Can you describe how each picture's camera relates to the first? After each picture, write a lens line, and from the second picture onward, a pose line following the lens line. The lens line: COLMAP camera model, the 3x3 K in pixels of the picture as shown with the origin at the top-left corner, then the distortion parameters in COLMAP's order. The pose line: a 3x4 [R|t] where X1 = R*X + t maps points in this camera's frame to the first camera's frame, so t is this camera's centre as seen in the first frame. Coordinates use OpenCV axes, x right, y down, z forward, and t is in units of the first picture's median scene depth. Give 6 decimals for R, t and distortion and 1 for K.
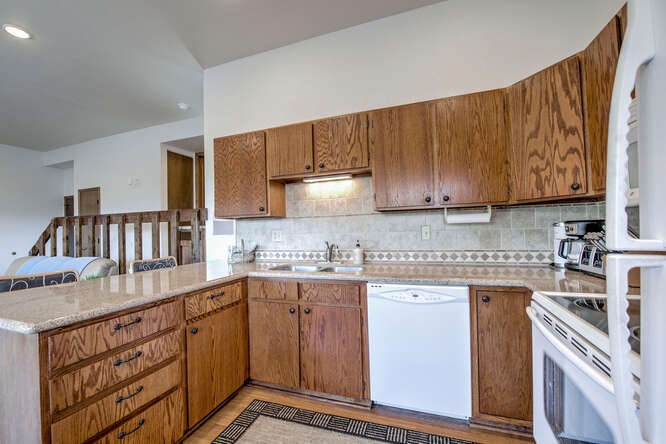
lens RADIAL K [[271.3, 0, 327.4], [0, 271.3, 224.4], [0, 0, 1]] dist [-0.021184, -0.001523]
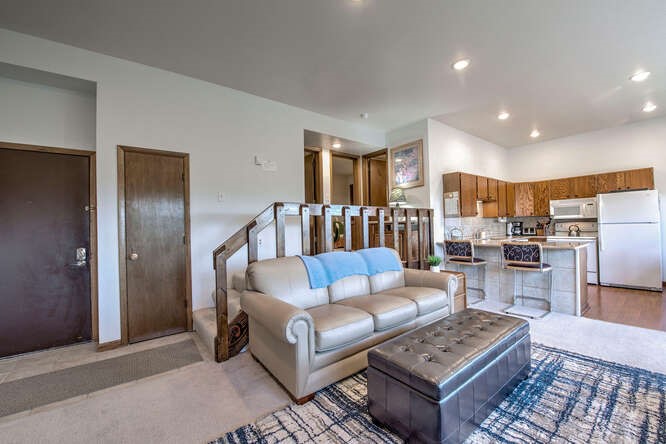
lens RADIAL K [[271.3, 0, 330.5], [0, 271.3, 223.2], [0, 0, 1]] dist [-0.021184, -0.001523]
pose [[0.539316, 0.021332, 0.841833, -3.170334], [-0.006372, 0.999754, -0.021251, 0.086674], [-0.842079, 0.006097, 0.539319, 1.015353]]
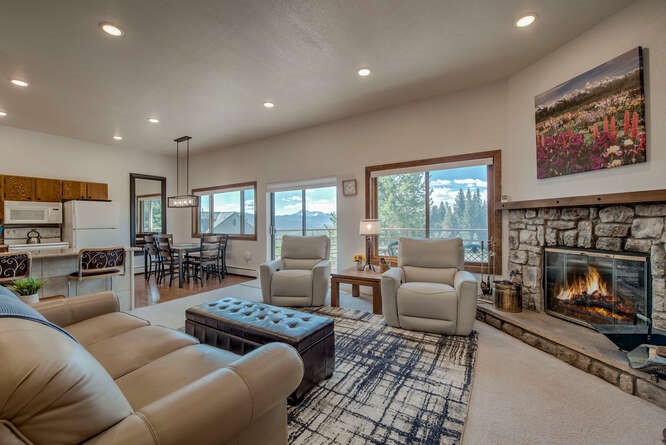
lens RADIAL K [[271.3, 0, 330.8], [0, 271.3, 221.8], [0, 0, 1]] dist [-0.021184, -0.001523]
pose [[-0.973102, 0.033642, 0.227905, -2.744050], [0.028035, 0.999220, -0.027797, 0.094828], [-0.228662, -0.020660, -0.973287, 2.171451]]
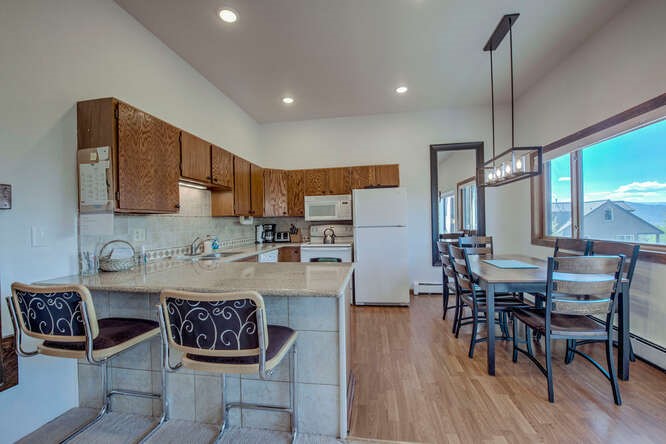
lens RADIAL K [[271.3, 0, 334.6], [0, 271.3, 222.9], [0, 0, 1]] dist [-0.021184, -0.001523]
pose [[-0.203230, 0.027890, 0.978734, -1.640849], [0.007300, 0.999610, -0.026969, 0.044603], [-0.979104, 0.001664, -0.203354, 0.781126]]
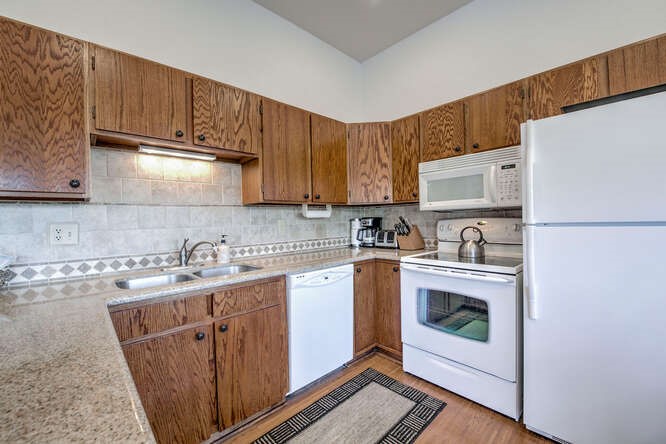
lens RADIAL K [[271.3, 0, 333.6], [0, 271.3, 224.1], [0, 0, 1]] dist [-0.021184, -0.001523]
pose [[0.444792, 0.002936, 0.895629, -0.595242], [-0.006383, 0.999980, -0.000108, 0.024614], [-0.895611, -0.005669, 0.444802, 0.375602]]
